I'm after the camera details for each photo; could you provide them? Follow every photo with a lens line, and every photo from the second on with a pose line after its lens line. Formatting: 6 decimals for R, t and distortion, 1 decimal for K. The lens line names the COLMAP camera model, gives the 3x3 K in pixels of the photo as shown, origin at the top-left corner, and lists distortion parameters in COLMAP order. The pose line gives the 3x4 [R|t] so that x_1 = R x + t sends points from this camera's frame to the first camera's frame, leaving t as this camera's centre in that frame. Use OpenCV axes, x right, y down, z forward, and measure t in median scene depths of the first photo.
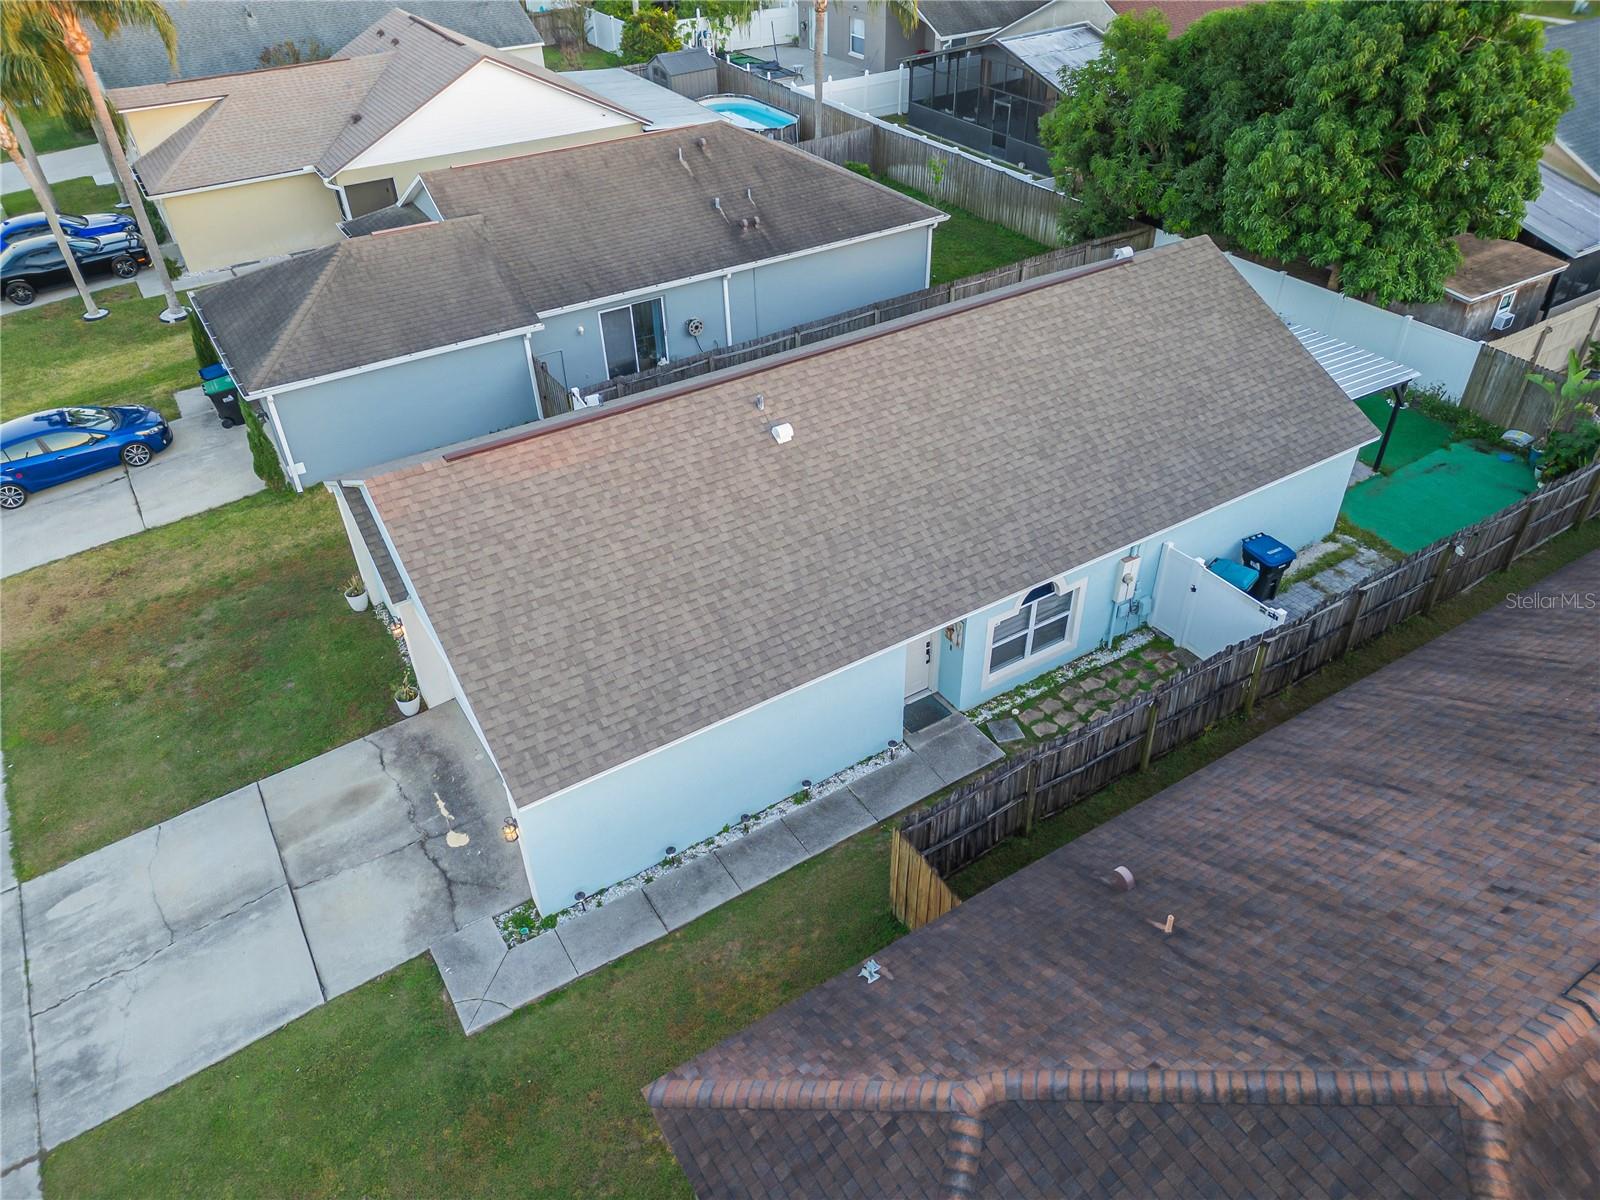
lens RADIAL K [[1129.9, 0, 800.0], [0, 1129.9, 594.8], [0, 0, 1]] dist [0.061115, -0.055326]
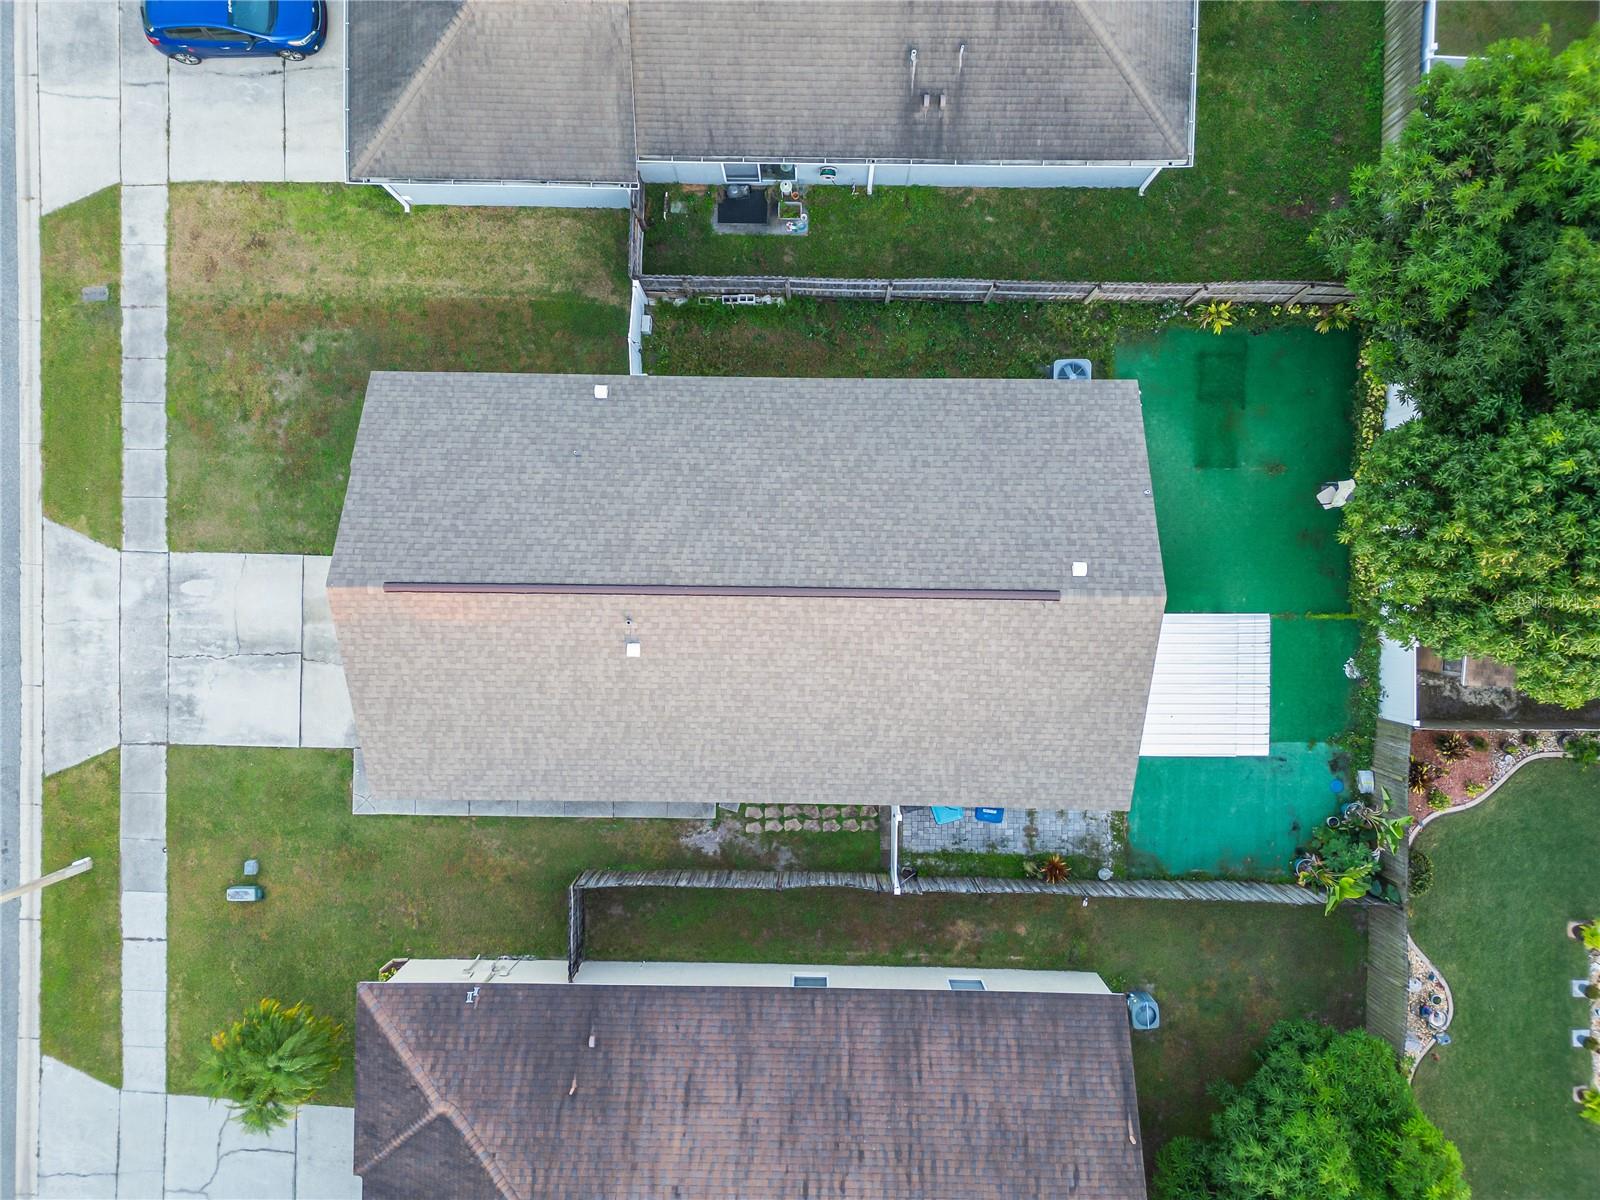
lens RADIAL K [[1129.9, 0, 800.0], [0, 1129.9, 605.2], [0, 0, 1]] dist [0.061115, -0.055326]
pose [[0.839773, 0.542613, 0.018769, 0.093965], [-0.329304, 0.481552, 0.812199, -1.293270], [0.431671, -0.688243, 0.583079, 0.356757]]
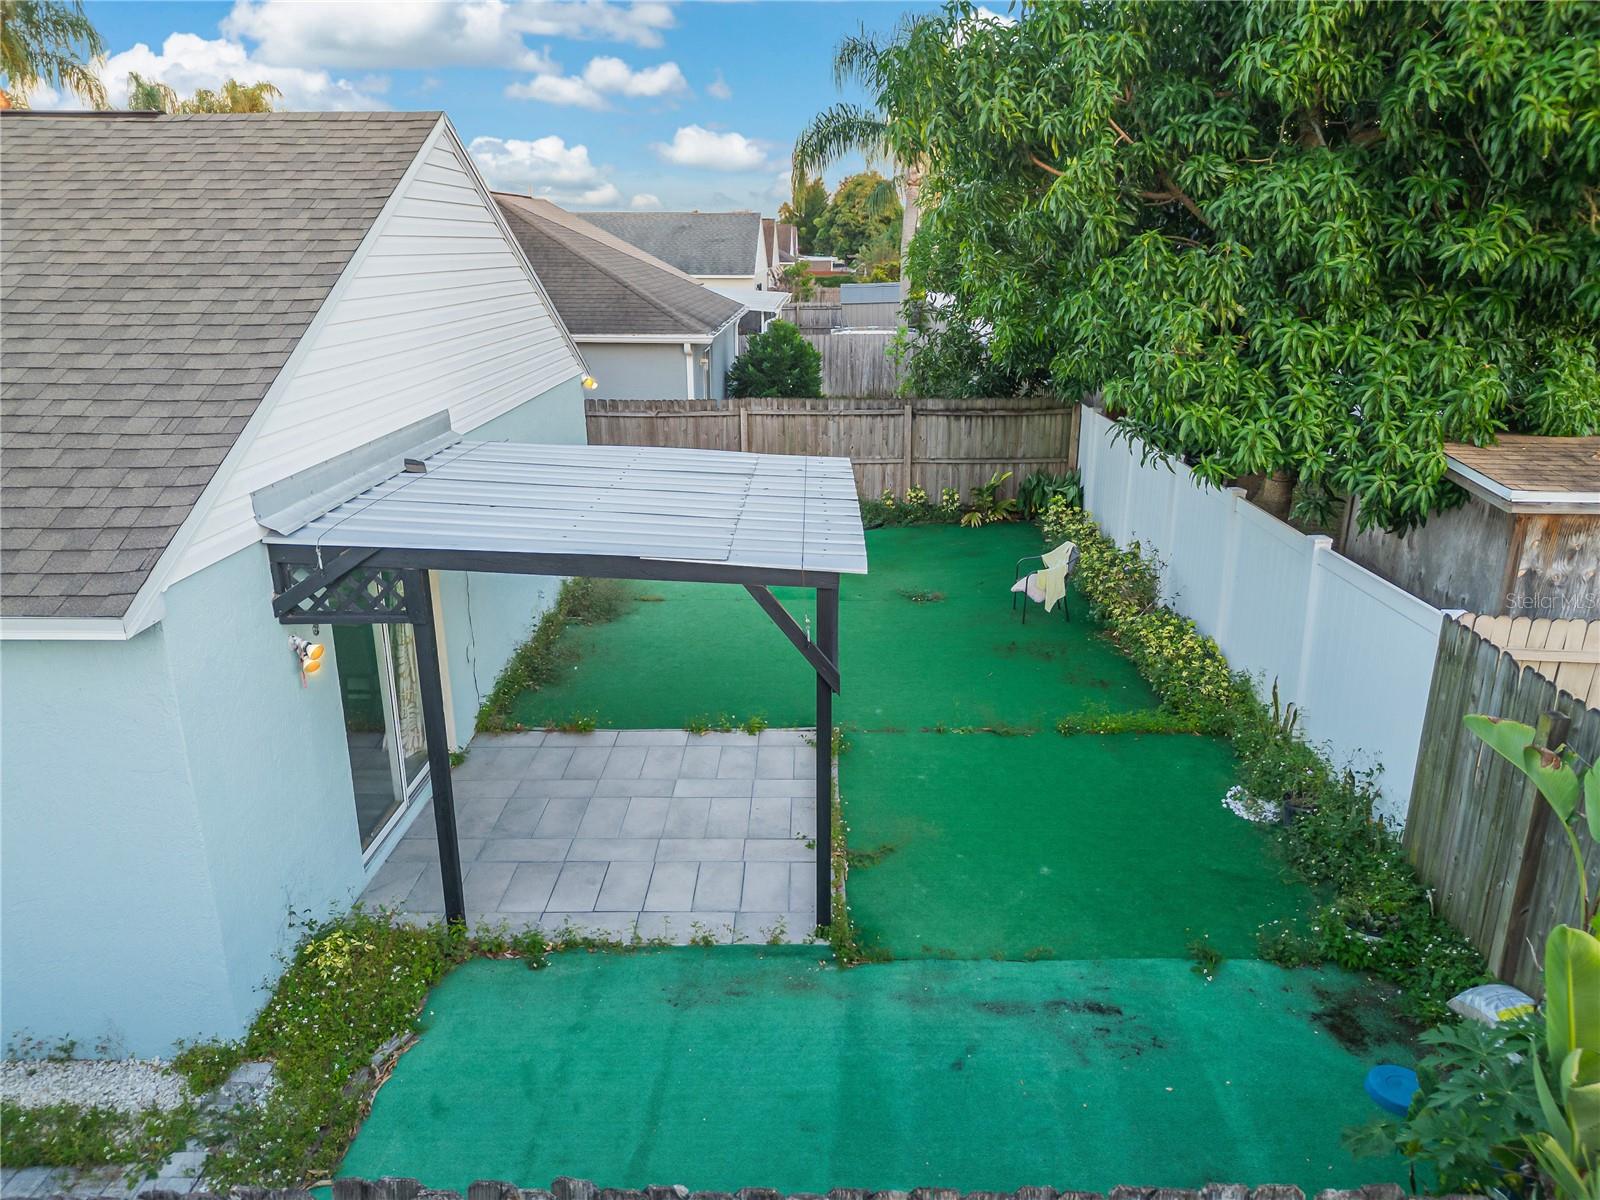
lens RADIAL K [[1129.9, 0, 802.1], [0, 1129.9, 601.9], [0, 0, 1]] dist [0.061115, -0.055326]
pose [[0.837462, 0.173043, -0.518375, 0.859761], [-0.335505, 0.911547, -0.237735, -0.156508], [0.431385, 0.373012, 0.821443, 1.028910]]
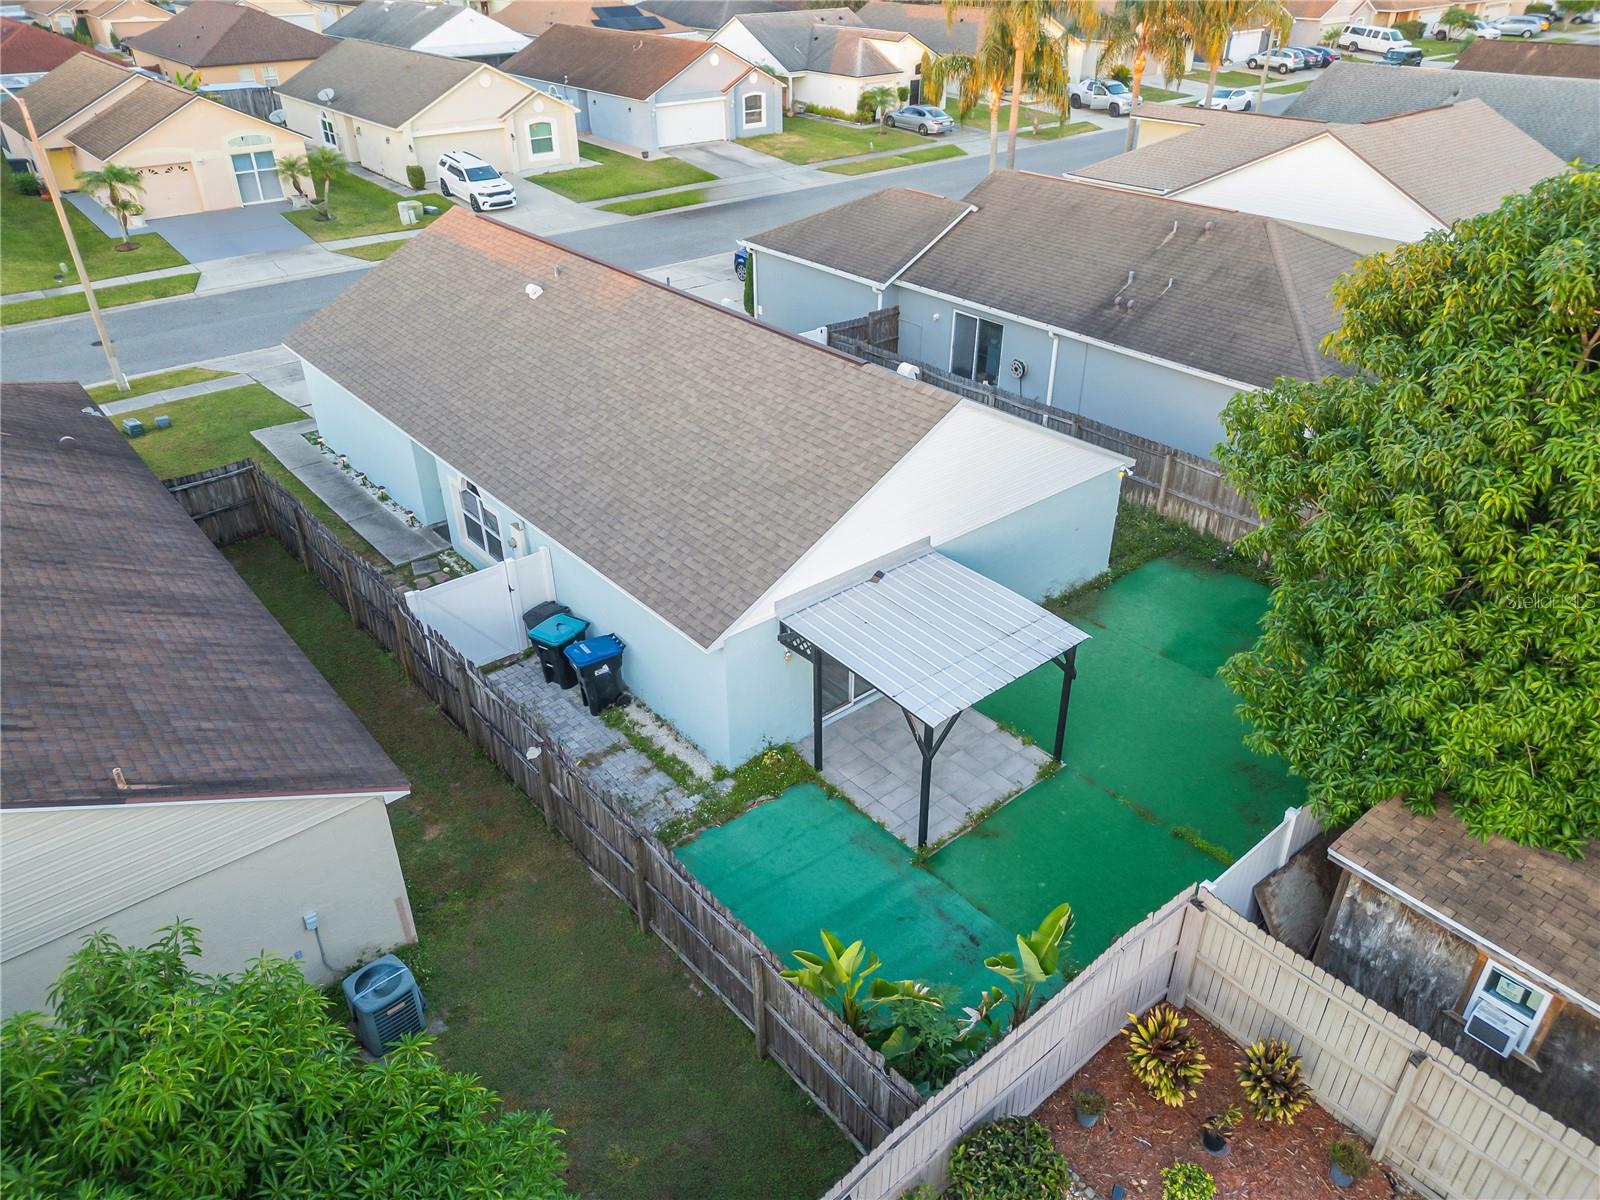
lens RADIAL K [[1129.9, 0, 808.1], [0, 1129.9, 597.2], [0, 0, 1]] dist [0.061115, -0.055326]
pose [[0.133753, 0.526227, -0.839759, 1.299810], [-0.593310, 0.721251, 0.357465, -0.541058], [0.793784, 0.450425, 0.408685, 0.873467]]
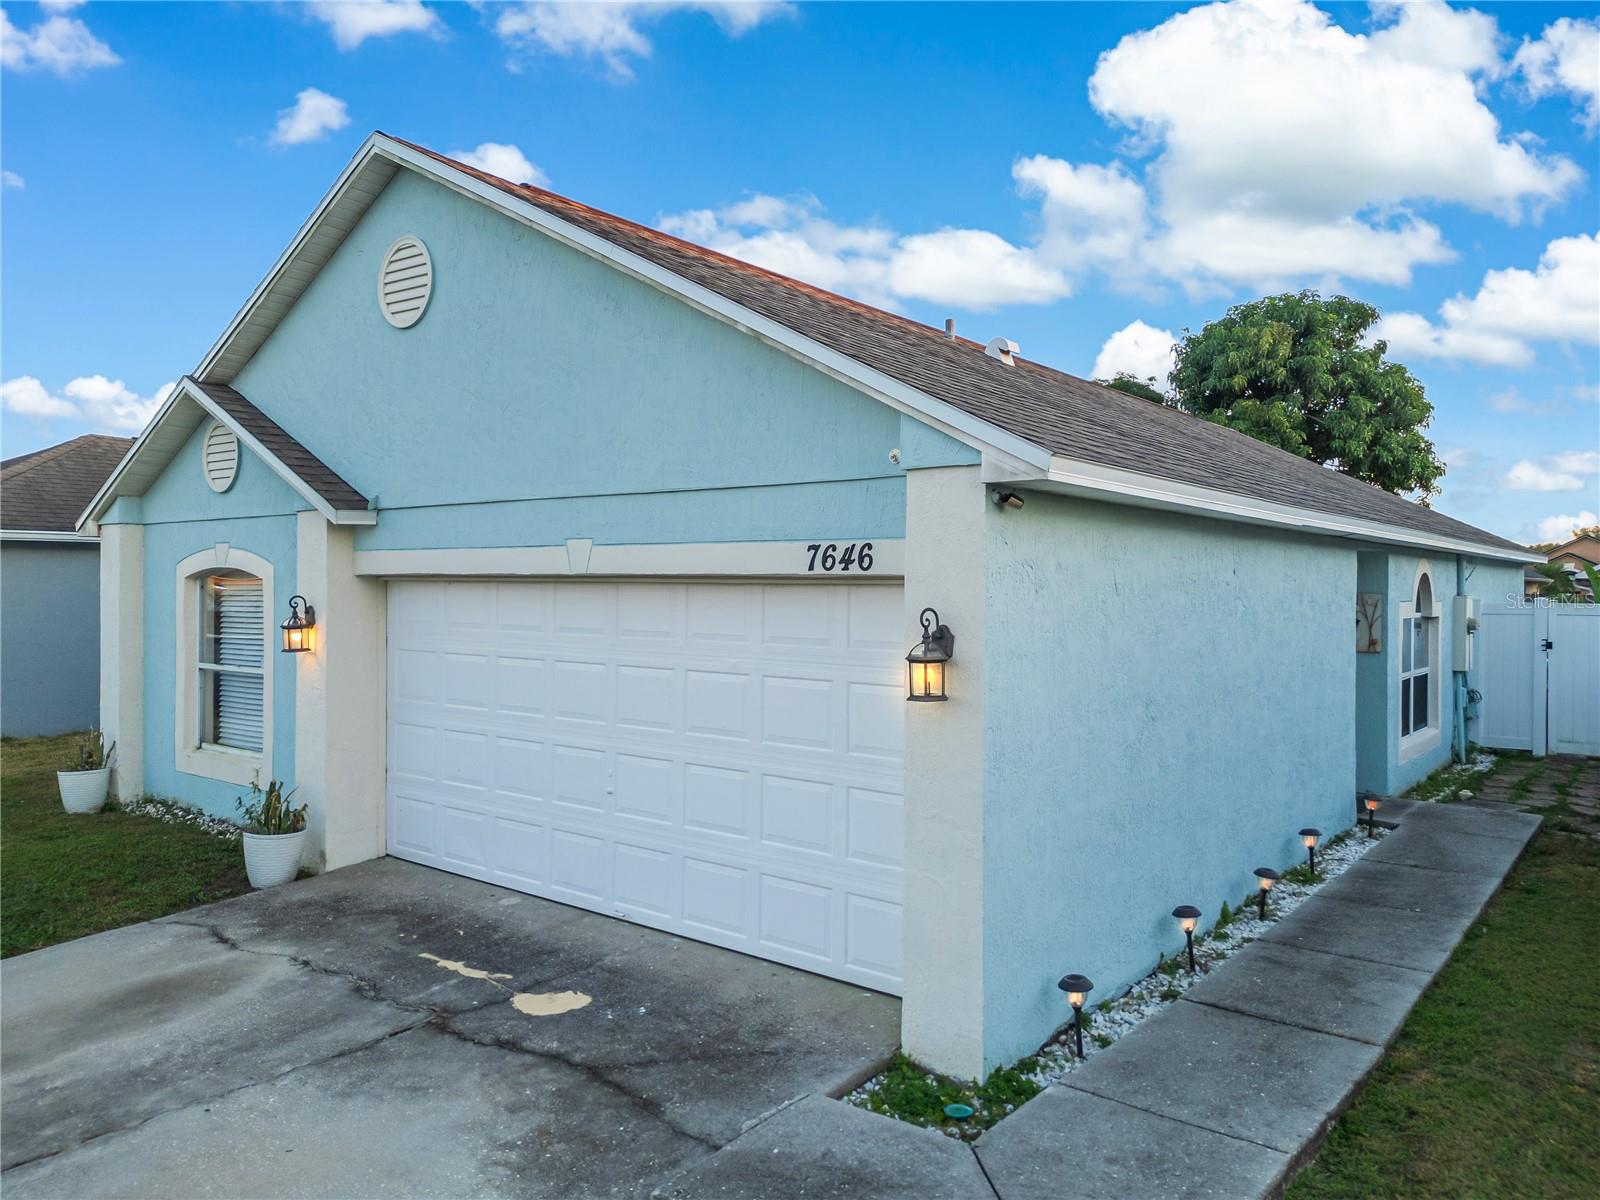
lens RADIAL K [[1129.9, 0, 797.6], [0, 1129.9, 595.7], [0, 0, 1]] dist [0.061115, -0.055326]
pose [[0.942343, 0.028092, 0.333467, -0.328941], [0.176833, 0.804188, -0.567461, 0.301830], [-0.284111, 0.593711, 0.752853, 0.634949]]
